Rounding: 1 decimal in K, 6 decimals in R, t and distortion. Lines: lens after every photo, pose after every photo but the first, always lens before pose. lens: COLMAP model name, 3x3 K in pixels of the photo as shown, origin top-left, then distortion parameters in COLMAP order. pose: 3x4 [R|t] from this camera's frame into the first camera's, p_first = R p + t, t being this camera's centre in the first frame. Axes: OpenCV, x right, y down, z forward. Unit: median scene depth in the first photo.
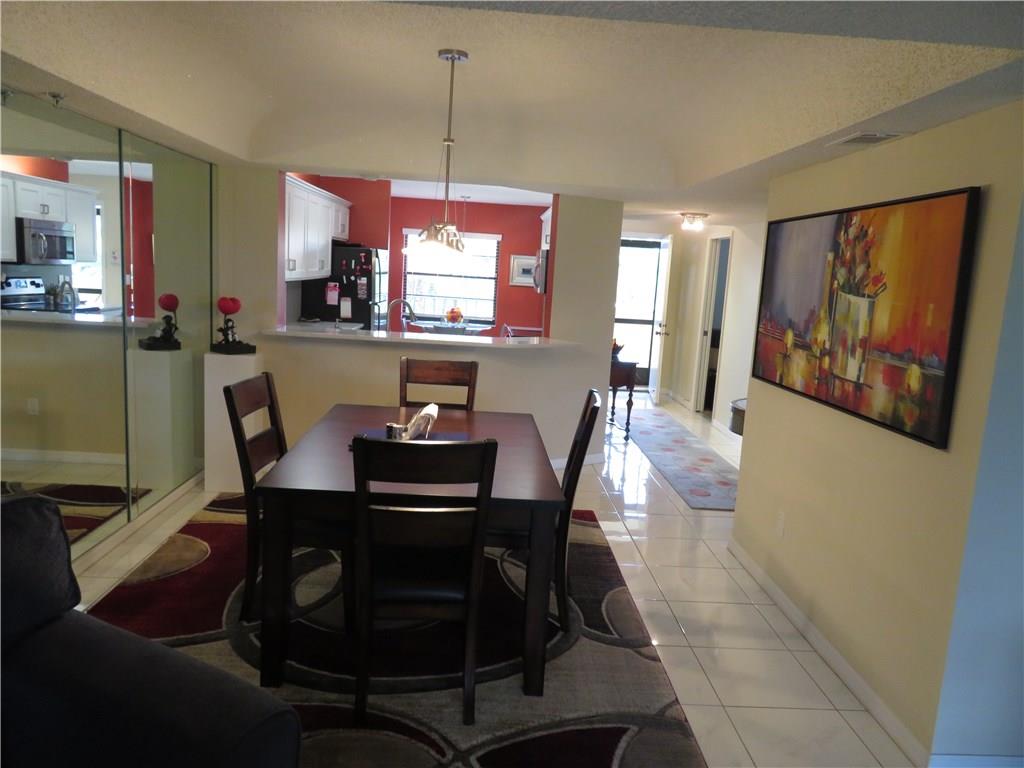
lens RADIAL K [[740.5, 0, 511.0], [0, 740.5, 384.9], [0, 0, 1]] dist [0.017885, 0.004148]
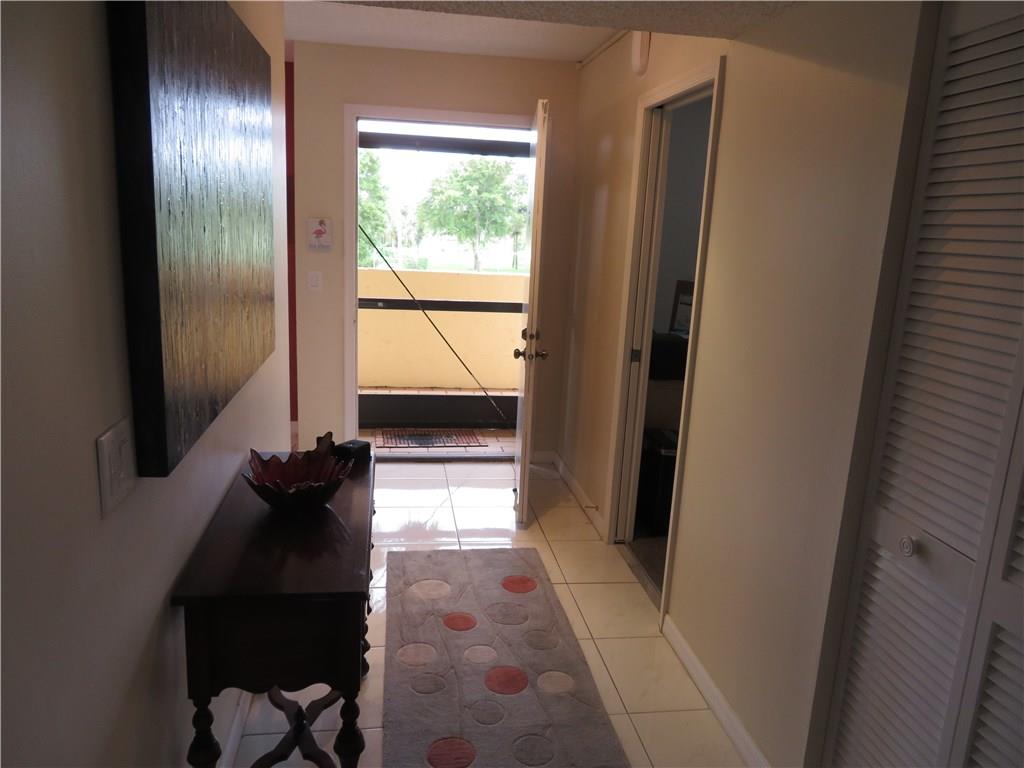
lens RADIAL K [[740.5, 0, 516.9], [0, 740.5, 380.1], [0, 0, 1]] dist [0.017885, 0.004148]
pose [[0.991099, -0.033970, 0.128718, 0.144389], [0.026237, 0.997774, 0.061303, -0.080318], [-0.130514, -0.057381, 0.989785, 0.599517]]
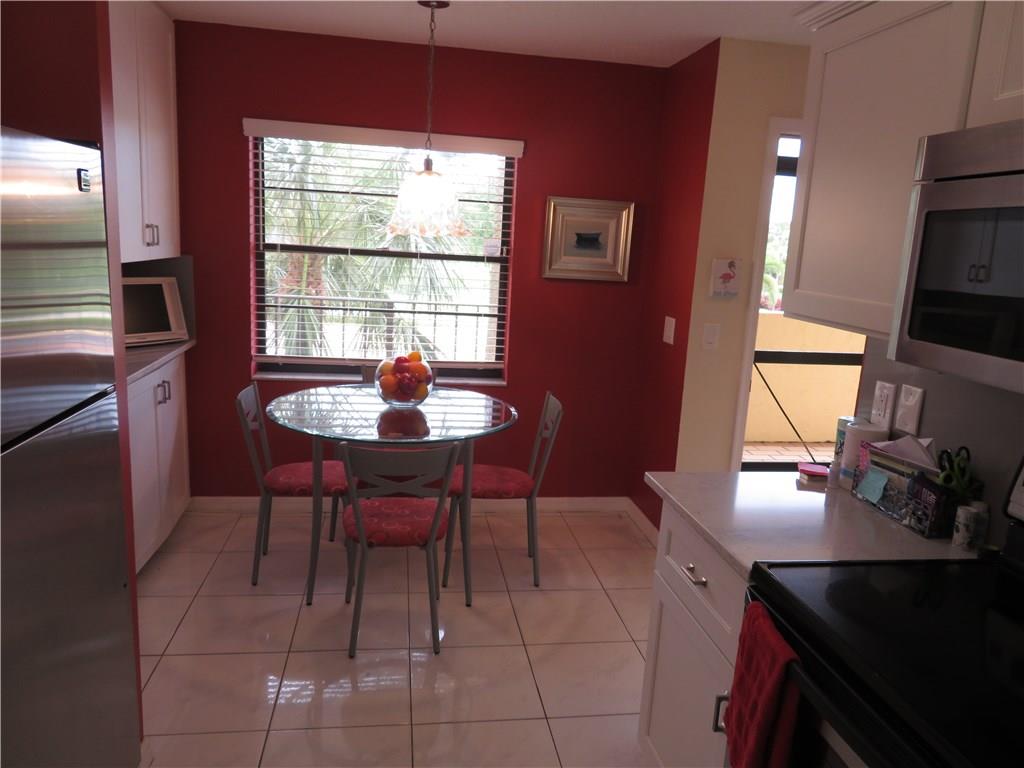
lens RADIAL K [[740.5, 0, 510.6], [0, 740.5, 383.6], [0, 0, 1]] dist [0.017885, 0.004148]
pose [[0.993578, -0.029913, 0.109128, -0.071354], [0.024521, 0.998427, 0.050419, -0.115805], [-0.110465, -0.047420, 0.992748, 0.720648]]
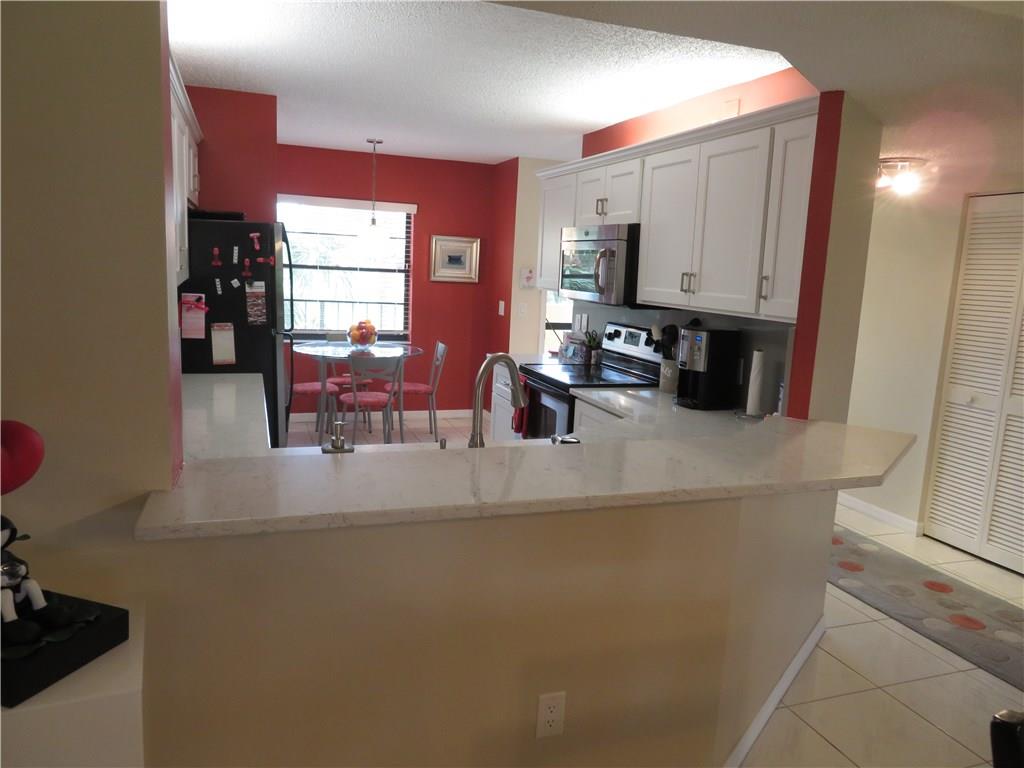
lens RADIAL K [[740.5, 0, 510.0], [0, 740.5, 382.0], [0, 0, 1]] dist [0.017885, 0.004148]
pose [[0.953703, -0.063872, 0.293889, -0.156921], [0.057739, 0.997896, 0.029508, -0.068618], [-0.295156, -0.011173, 0.955384, 0.393827]]
